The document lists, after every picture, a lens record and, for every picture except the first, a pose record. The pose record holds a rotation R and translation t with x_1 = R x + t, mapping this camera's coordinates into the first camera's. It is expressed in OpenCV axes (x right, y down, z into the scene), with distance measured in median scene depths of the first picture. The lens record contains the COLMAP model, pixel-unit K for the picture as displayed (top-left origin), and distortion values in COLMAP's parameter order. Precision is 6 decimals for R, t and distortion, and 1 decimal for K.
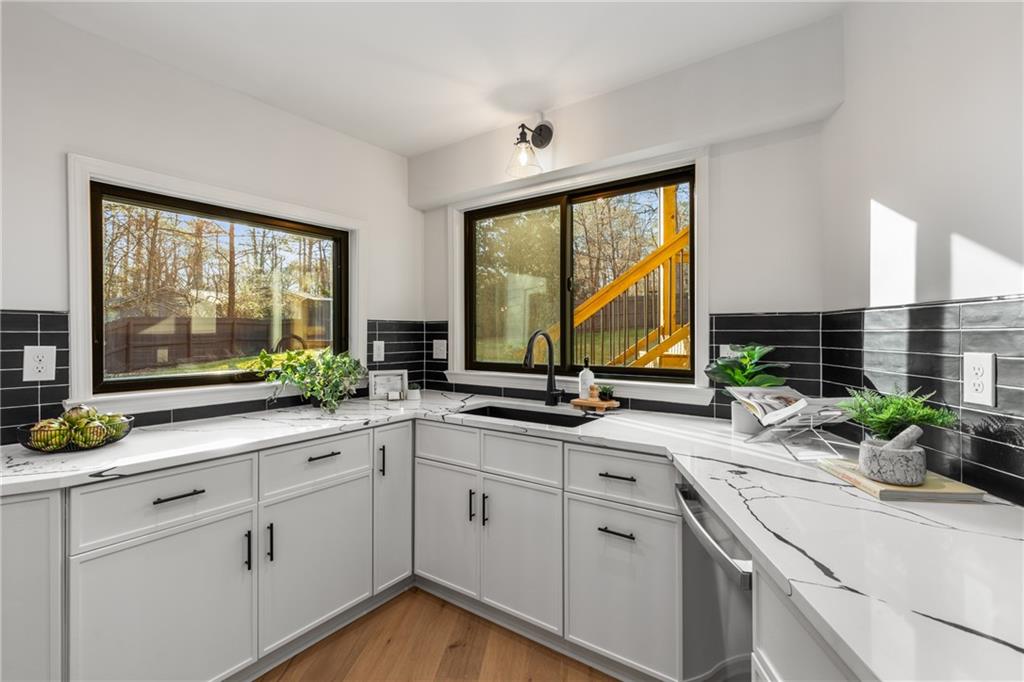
lens RADIAL K [[459.9, 0, 514.3], [0, 459.9, 337.0], [0, 0, 1]] dist [0.015529, -0.003811]
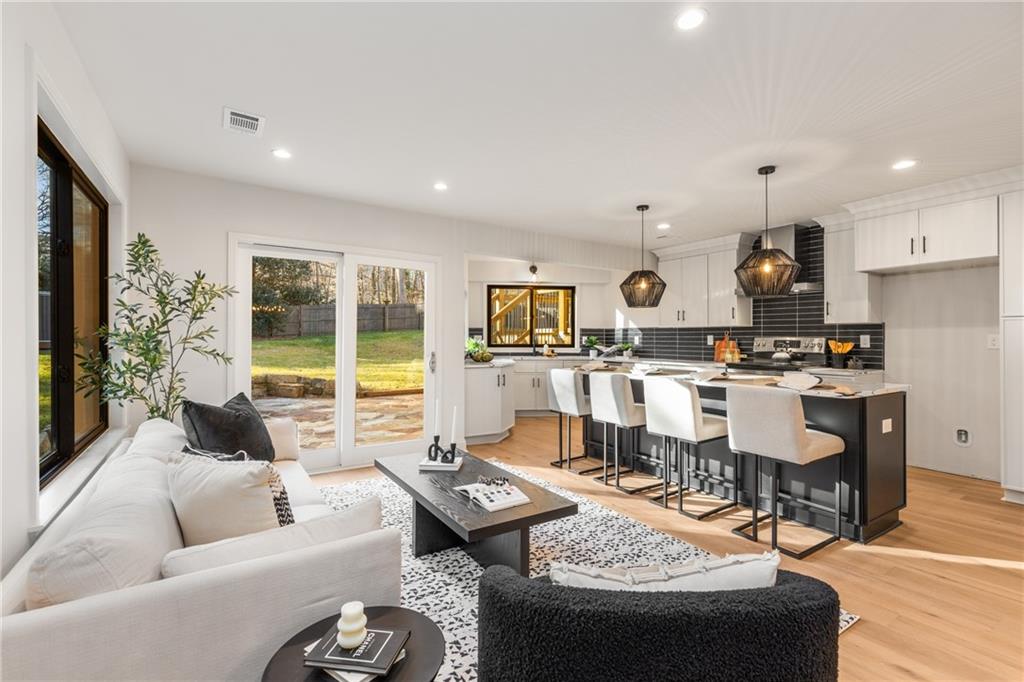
lens RADIAL K [[459.9, 0, 519.4], [0, 459.9, 336.4], [0, 0, 1]] dist [0.015529, -0.003811]
pose [[0.764697, 0.008931, 0.644328, -1.985715], [-0.001798, 0.999930, -0.011727, 0.050092], [-0.644387, 0.007809, 0.764659, -1.292279]]
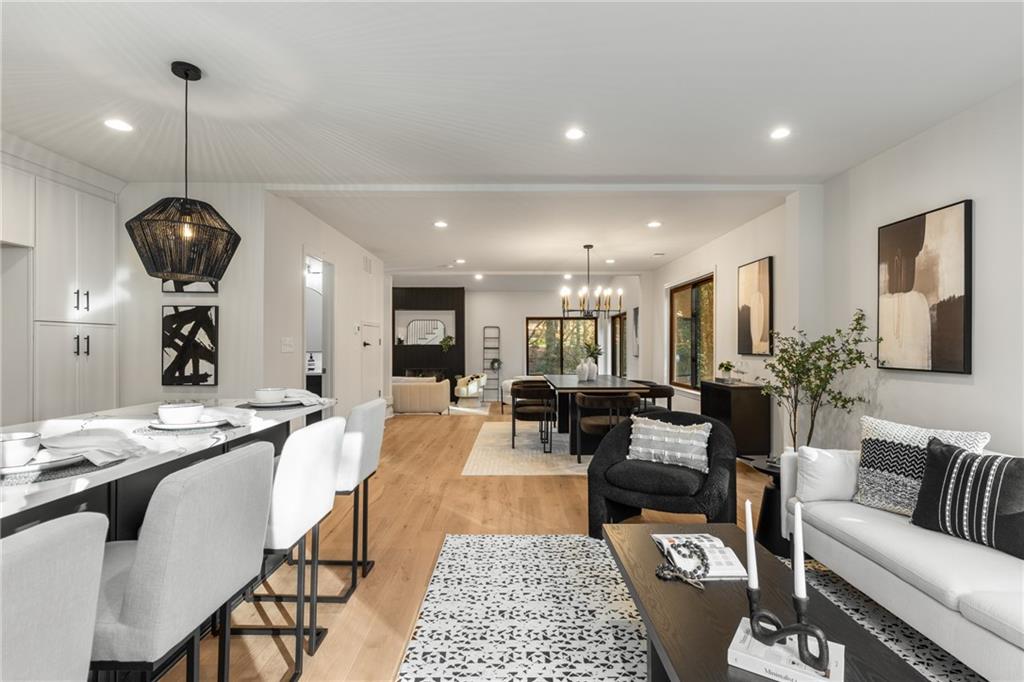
lens RADIAL K [[482.7, 0, 511.6], [0, 482.7, 345.1], [0, 0, 1]] dist [-0.000985, -0.002322]
pose [[-0.992300, 0.005471, -0.123739, -1.041706], [0.005012, 0.999979, 0.004020, 0.035266], [0.123759, 0.003369, -0.992307, 0.181649]]
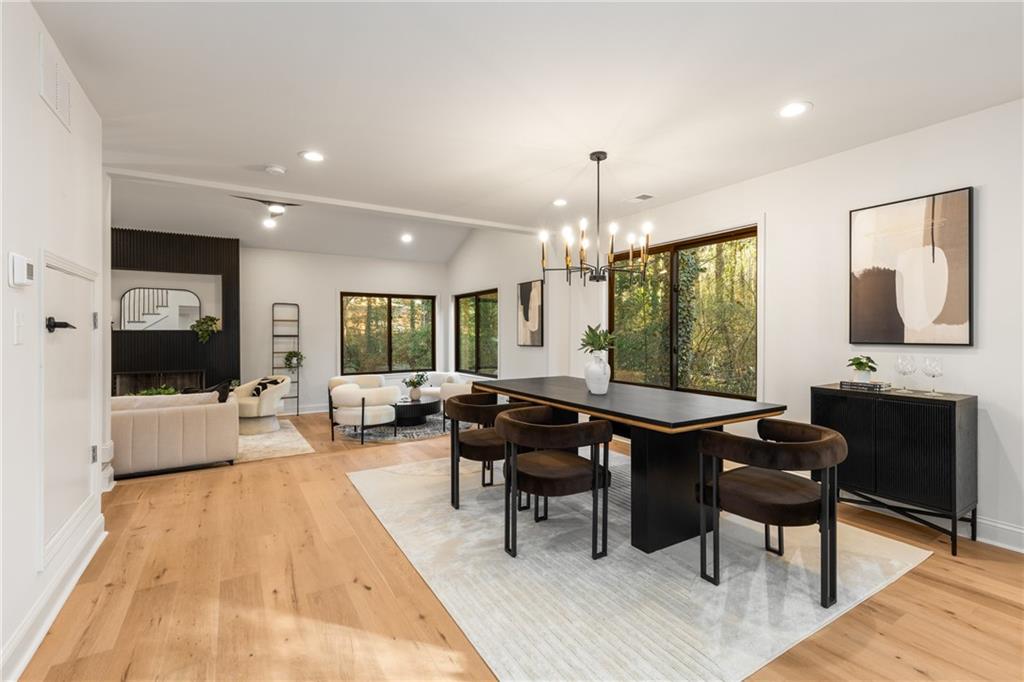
lens RADIAL K [[459.9, 0, 518.9], [0, 459.9, 335.1], [0, 0, 1]] dist [0.015529, -0.003811]
pose [[-0.779768, 0.009677, -0.625994, -0.722079], [0.002713, 0.999923, 0.012079, 0.045738], [0.626063, 0.007721, -0.779734, -1.268456]]
